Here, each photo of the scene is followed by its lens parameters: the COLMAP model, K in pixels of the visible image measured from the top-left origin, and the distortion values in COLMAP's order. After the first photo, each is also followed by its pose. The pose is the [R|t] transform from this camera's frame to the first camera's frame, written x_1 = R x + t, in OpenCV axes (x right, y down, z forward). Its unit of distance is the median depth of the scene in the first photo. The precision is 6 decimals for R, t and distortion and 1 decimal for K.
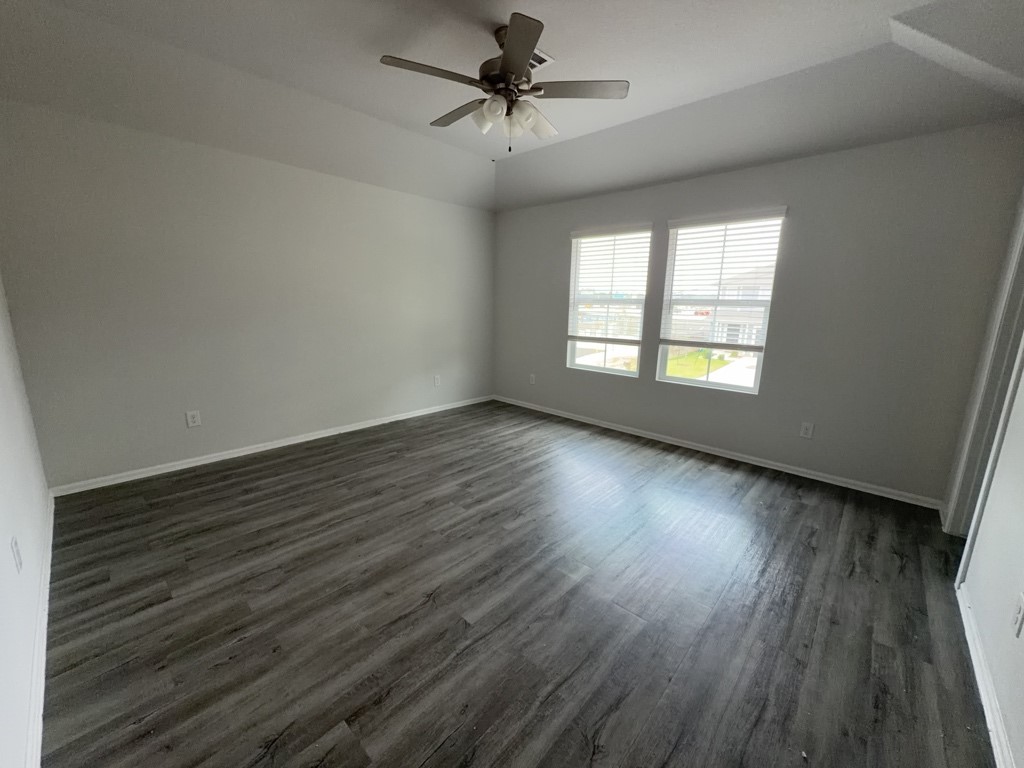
lens RADIAL K [[412.5, 0, 512.6], [0, 412.5, 387.1], [0, 0, 1]] dist [0.003771, 0.000792]
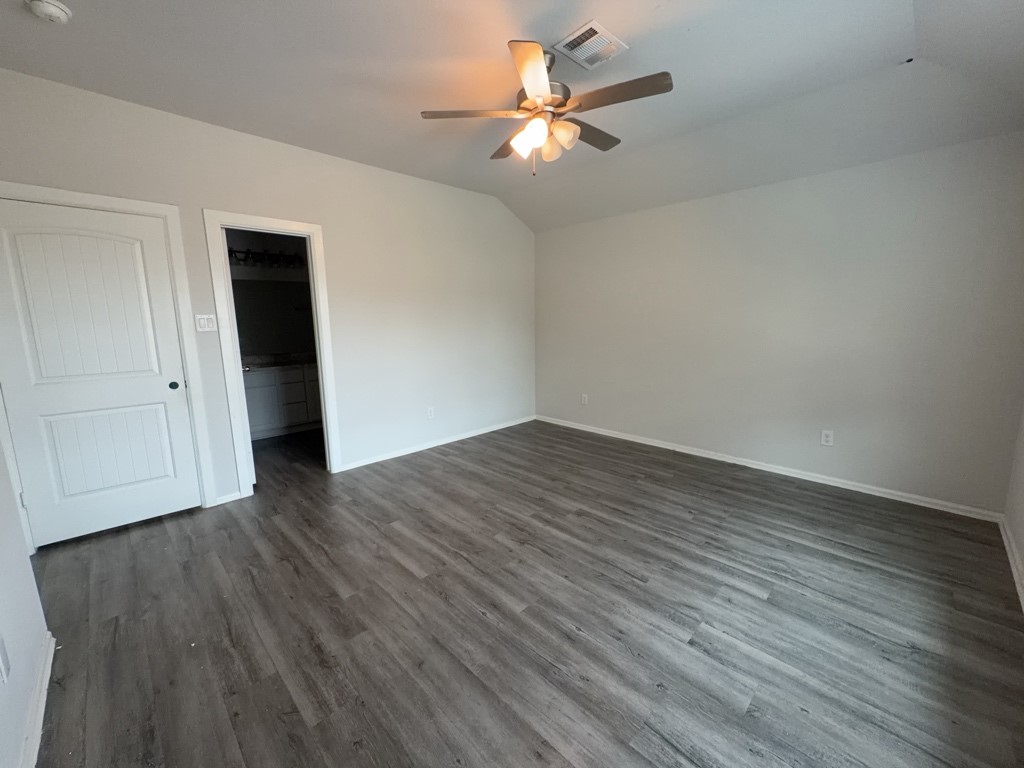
lens RADIAL K [[412.5, 0, 511.9], [0, 412.5, 385.6], [0, 0, 1]] dist [0.003771, 0.000792]
pose [[-0.055282, 0.145172, -0.987861, 0.715052], [-0.189698, 0.969827, 0.153138, -0.149458], [0.980285, 0.195861, -0.026075, 0.722052]]
